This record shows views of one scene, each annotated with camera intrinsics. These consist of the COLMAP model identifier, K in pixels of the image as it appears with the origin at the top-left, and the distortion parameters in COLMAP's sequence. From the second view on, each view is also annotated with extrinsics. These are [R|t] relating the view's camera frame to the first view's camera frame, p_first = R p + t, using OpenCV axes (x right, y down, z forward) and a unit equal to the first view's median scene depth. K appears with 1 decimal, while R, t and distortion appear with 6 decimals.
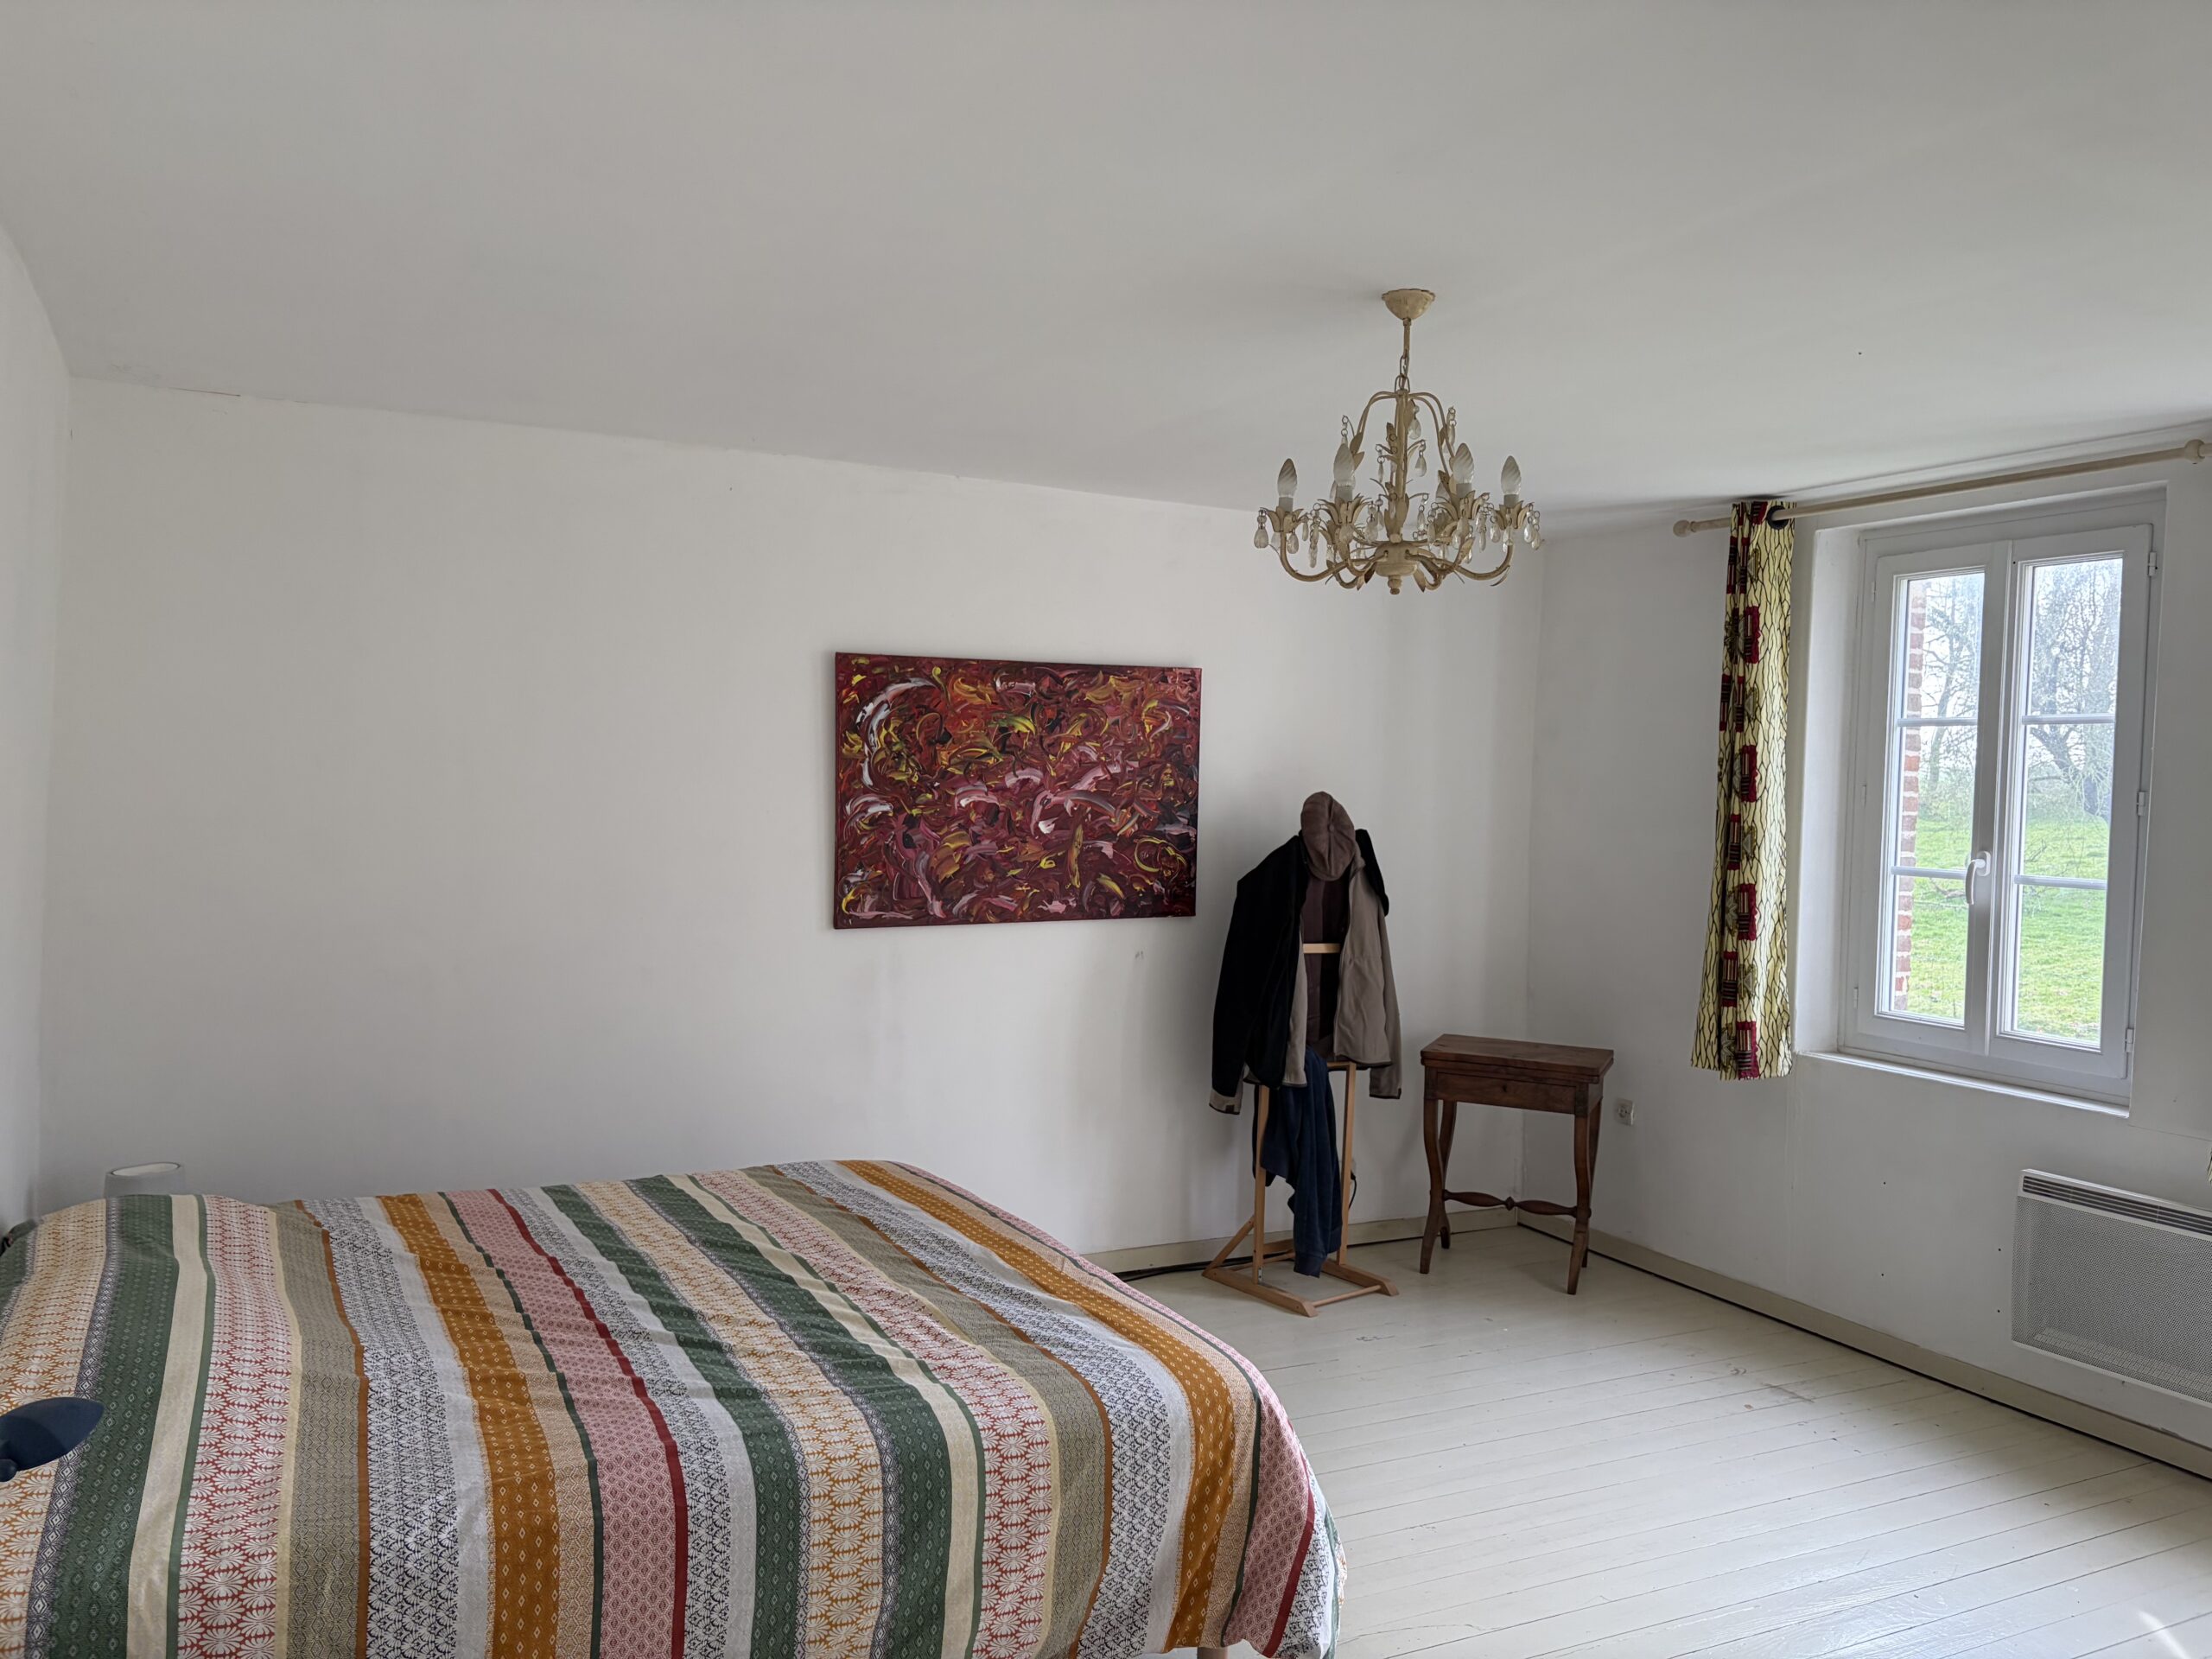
lens RADIAL K [[1677.6, 0, 1096.5], [0, 1677.6, 845.7], [0, 0, 1]] dist [0.102902, -0.112437]
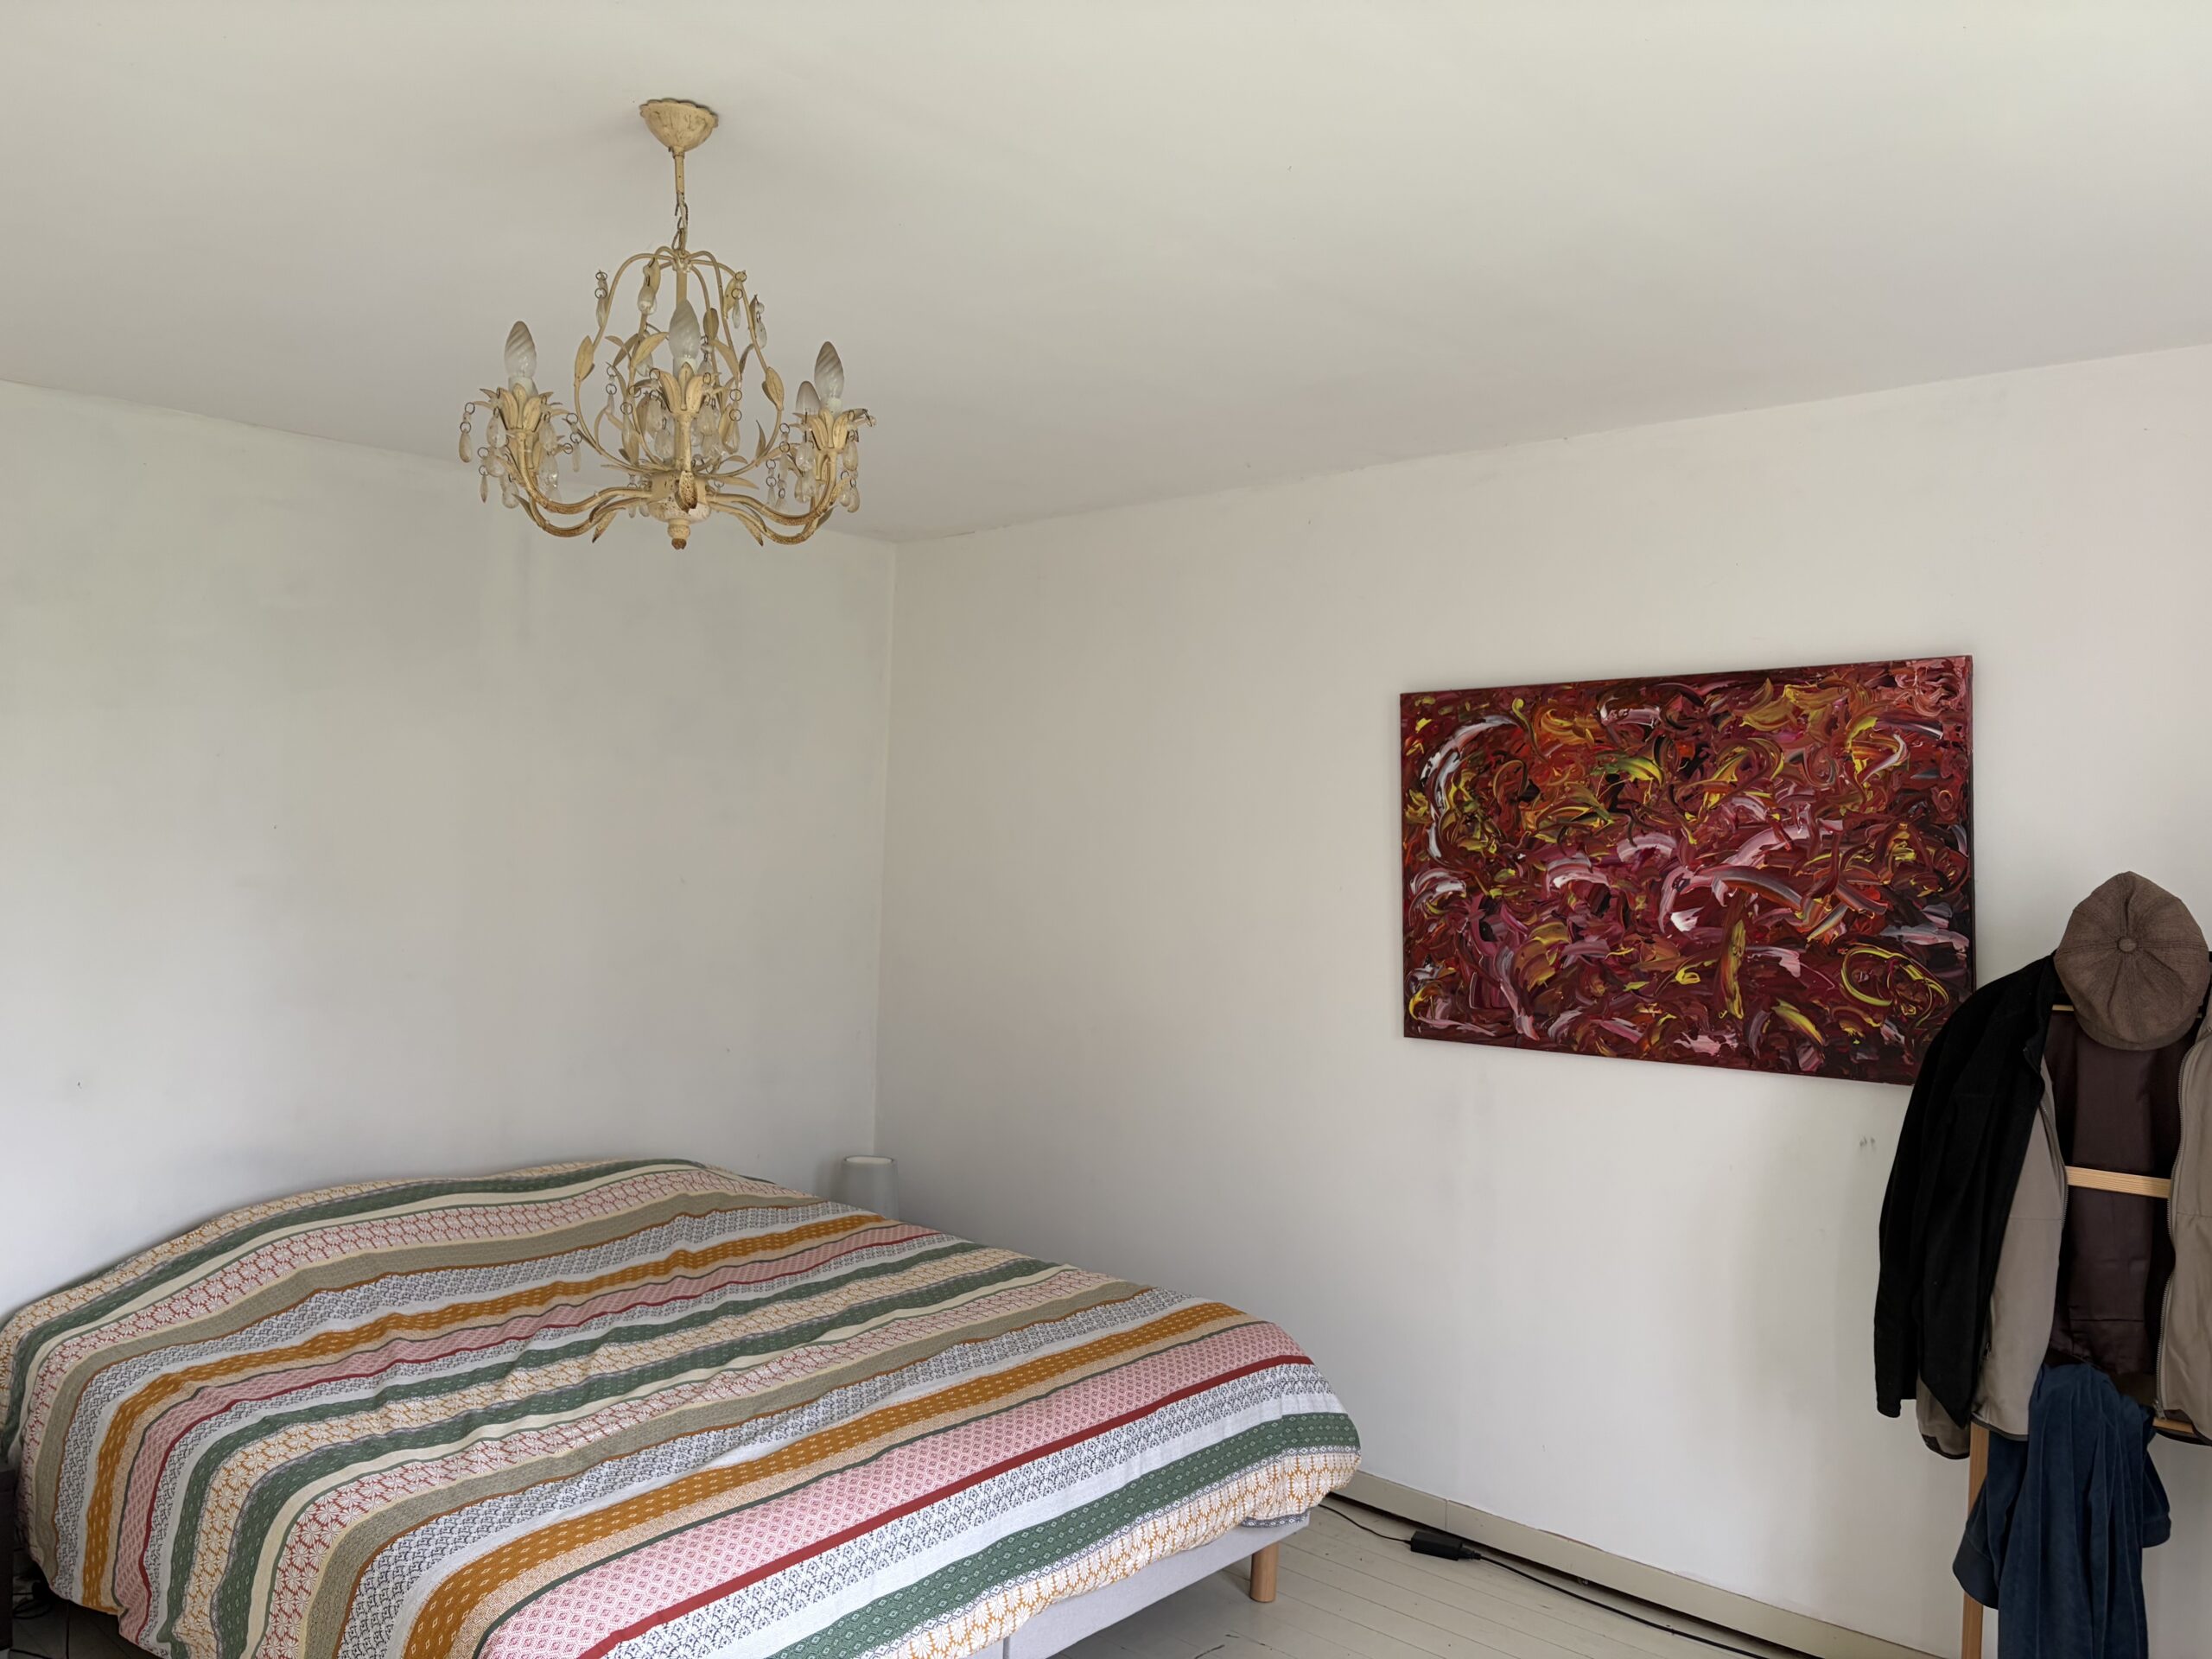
lens RADIAL K [[1677.6, 0, 1096.5], [0, 1677.6, 845.7], [0, 0, 1]] dist [0.102902, -0.112437]
pose [[0.370685, -0.014246, -0.928650, 0.516181], [-0.055932, 0.997725, -0.037631, -0.002786], [0.927073, 0.065891, 0.369045, 0.542475]]
